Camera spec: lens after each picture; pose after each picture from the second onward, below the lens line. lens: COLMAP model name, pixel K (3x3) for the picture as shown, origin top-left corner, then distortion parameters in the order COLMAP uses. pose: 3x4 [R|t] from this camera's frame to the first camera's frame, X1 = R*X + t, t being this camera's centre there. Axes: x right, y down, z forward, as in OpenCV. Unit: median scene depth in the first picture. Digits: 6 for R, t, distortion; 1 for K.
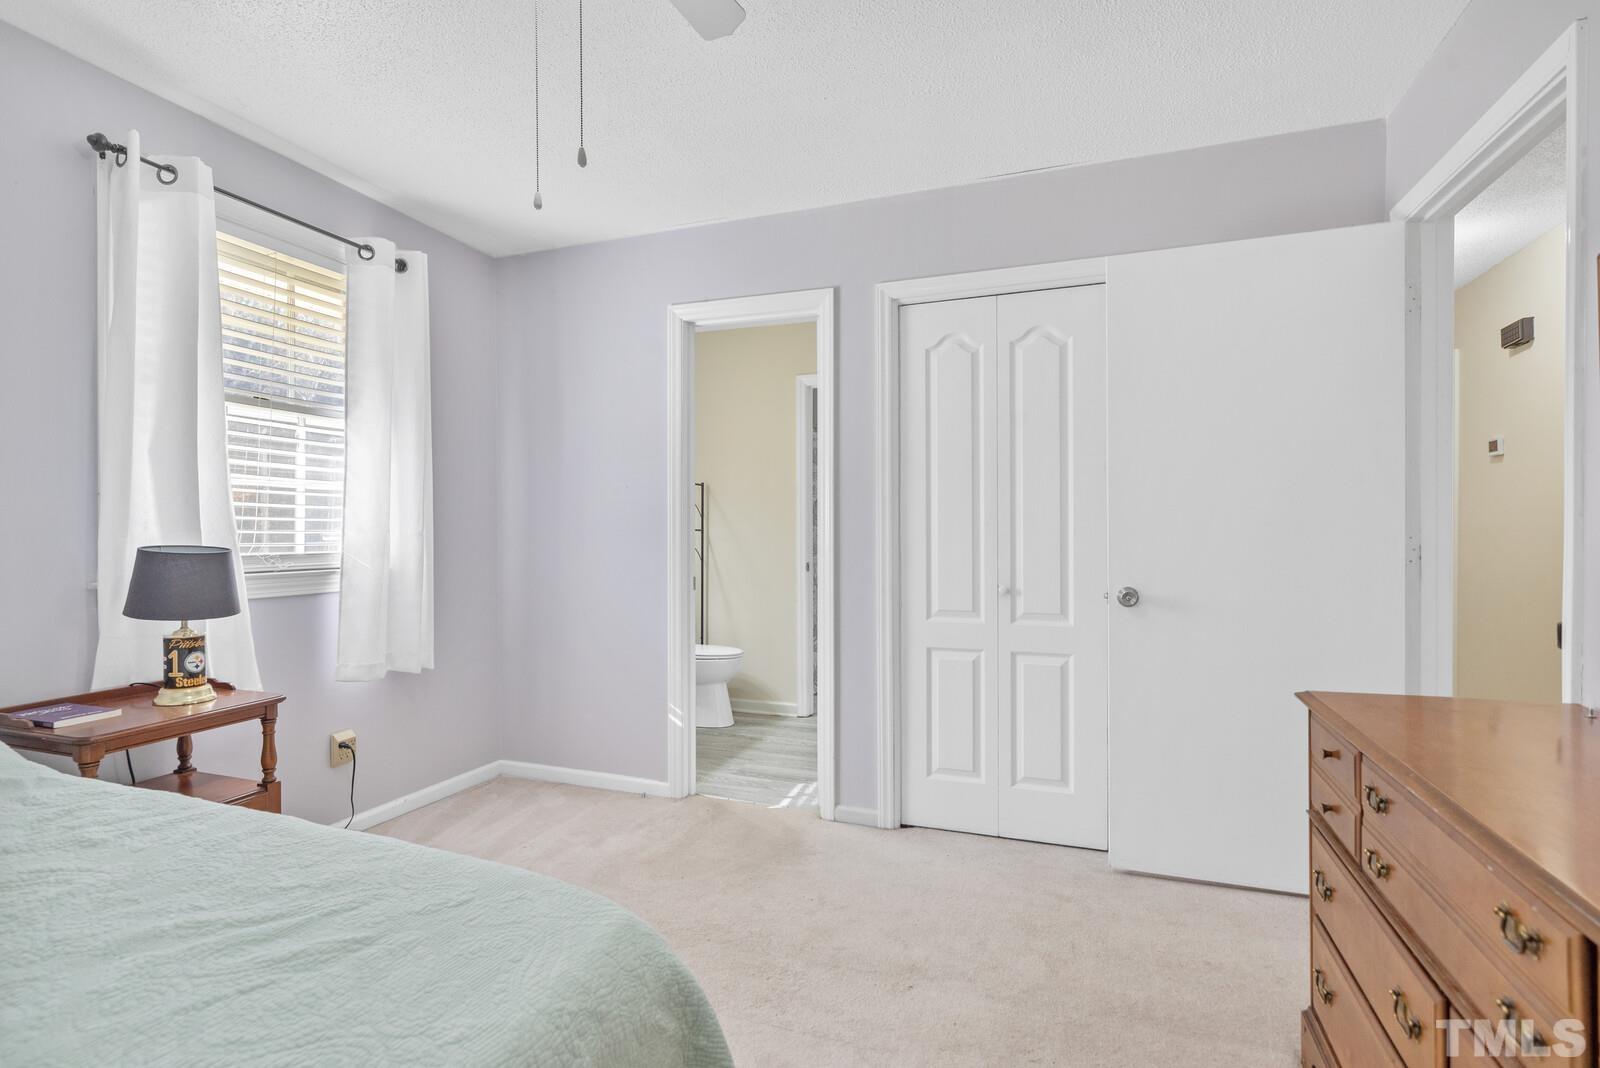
lens RADIAL K [[779.4, 0, 800.0], [0, 779.4, 534.0], [0, 0, 1]] dist [-0.000312, 0.000250]
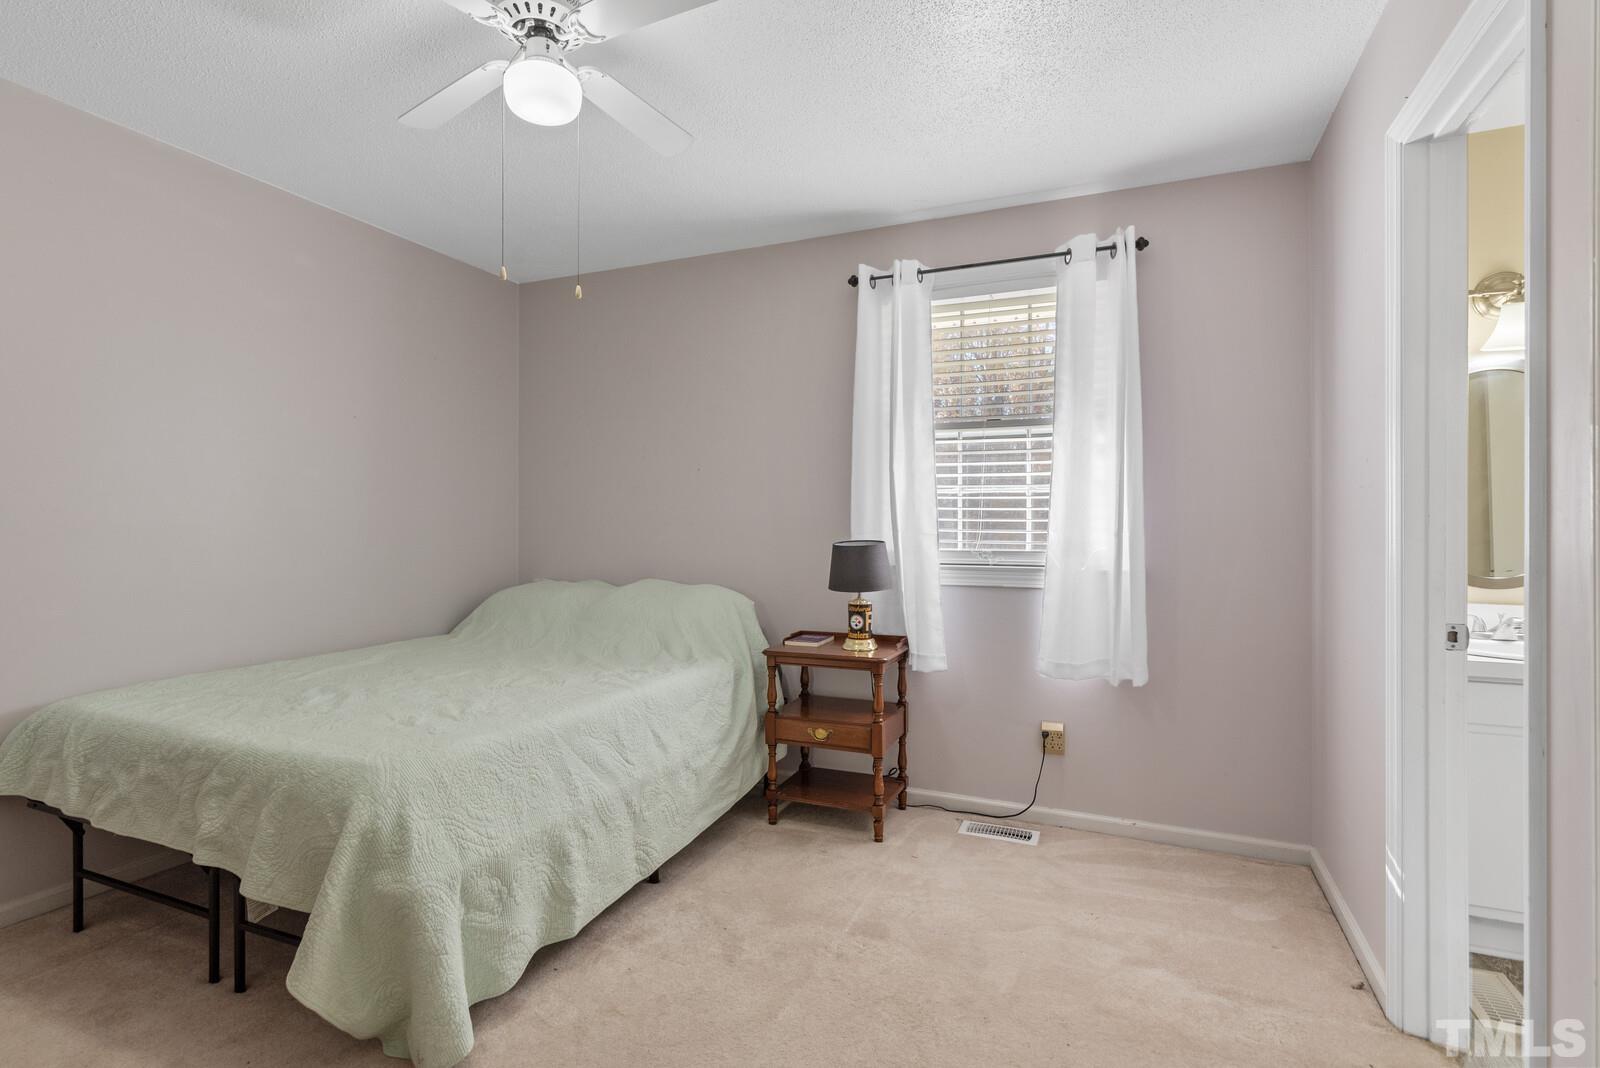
lens RADIAL K [[779.4, 0, 800.0], [0, 779.4, 534.0], [0, 0, 1]] dist [-0.000312, 0.000250]
pose [[-0.055016, 0.008334, -0.998451, 0.492466], [-0.012628, 0.999879, 0.009042, -0.005621], [0.998406, 0.013106, -0.054904, 0.738071]]
